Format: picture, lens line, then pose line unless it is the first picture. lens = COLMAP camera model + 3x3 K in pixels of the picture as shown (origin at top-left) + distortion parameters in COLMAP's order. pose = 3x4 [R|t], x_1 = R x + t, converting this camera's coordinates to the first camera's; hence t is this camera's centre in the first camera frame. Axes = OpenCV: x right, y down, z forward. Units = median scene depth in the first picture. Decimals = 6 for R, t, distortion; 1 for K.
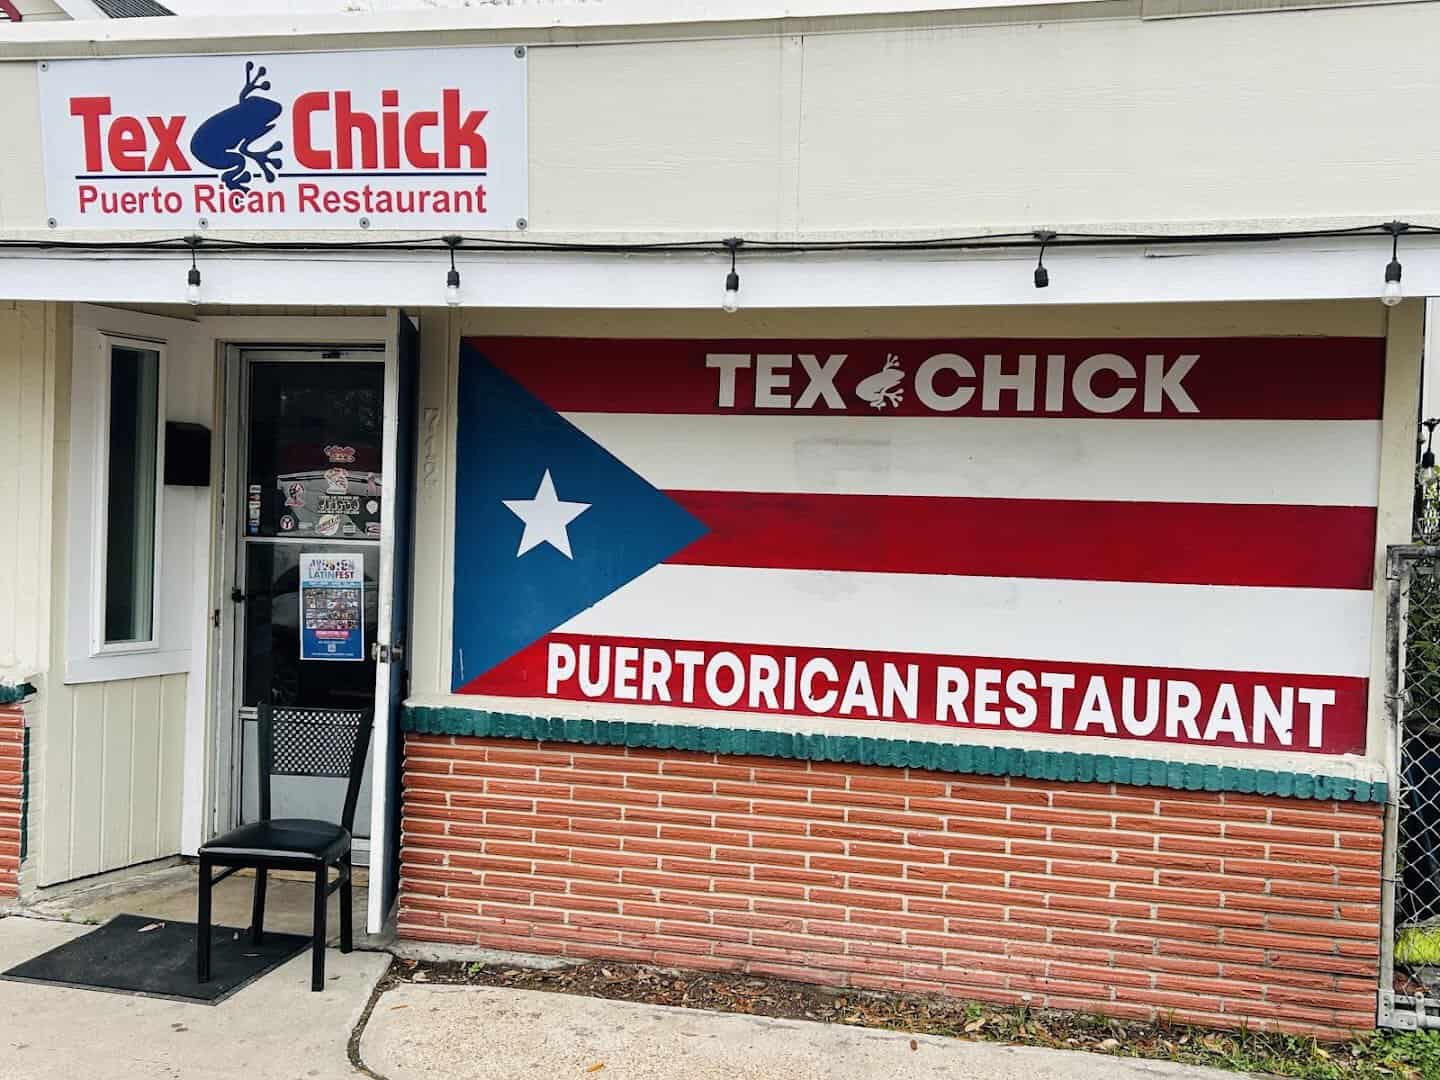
lens RADIAL K [[1076.6, 0, 720.0], [0, 1076.6, 540.0], [0, 0, 1]] dist [0.025851, -0.001767]
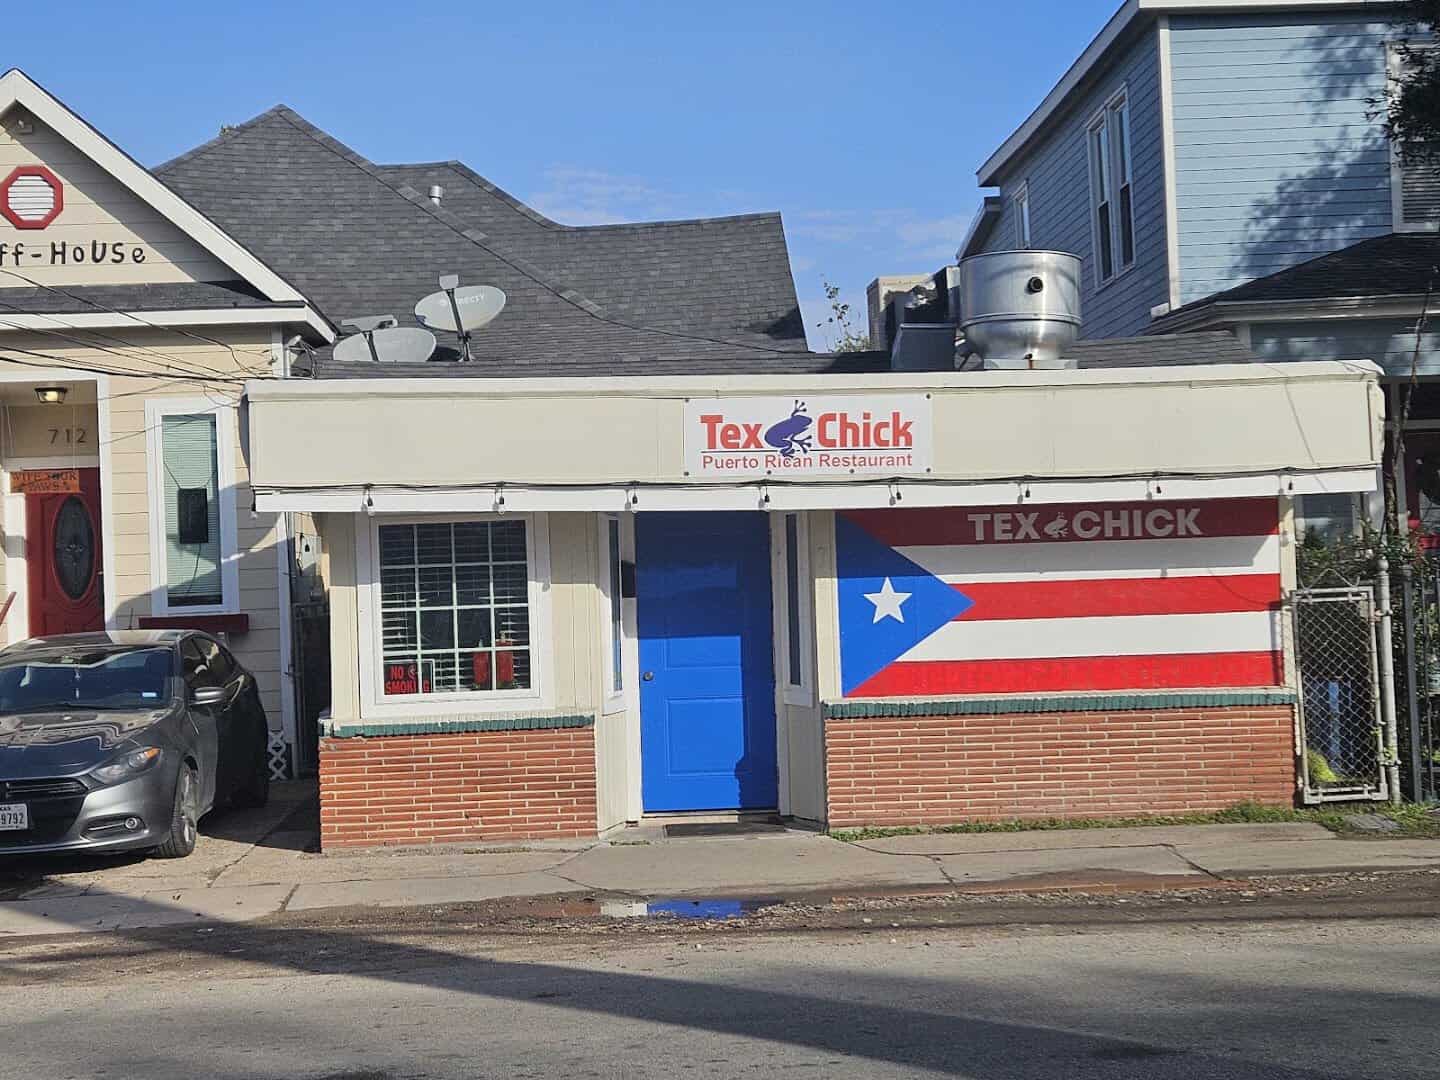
lens RADIAL K [[1170.9, 0, 720.0], [0, 1170.9, 540.0], [0, 0, 1]] dist [0.002278, 0.002563]
pose [[0.980756, -0.055053, 0.187317, -1.000554], [0.063235, 0.997276, -0.037983, -0.082271], [-0.184715, 0.049097, 0.981565, -1.194862]]
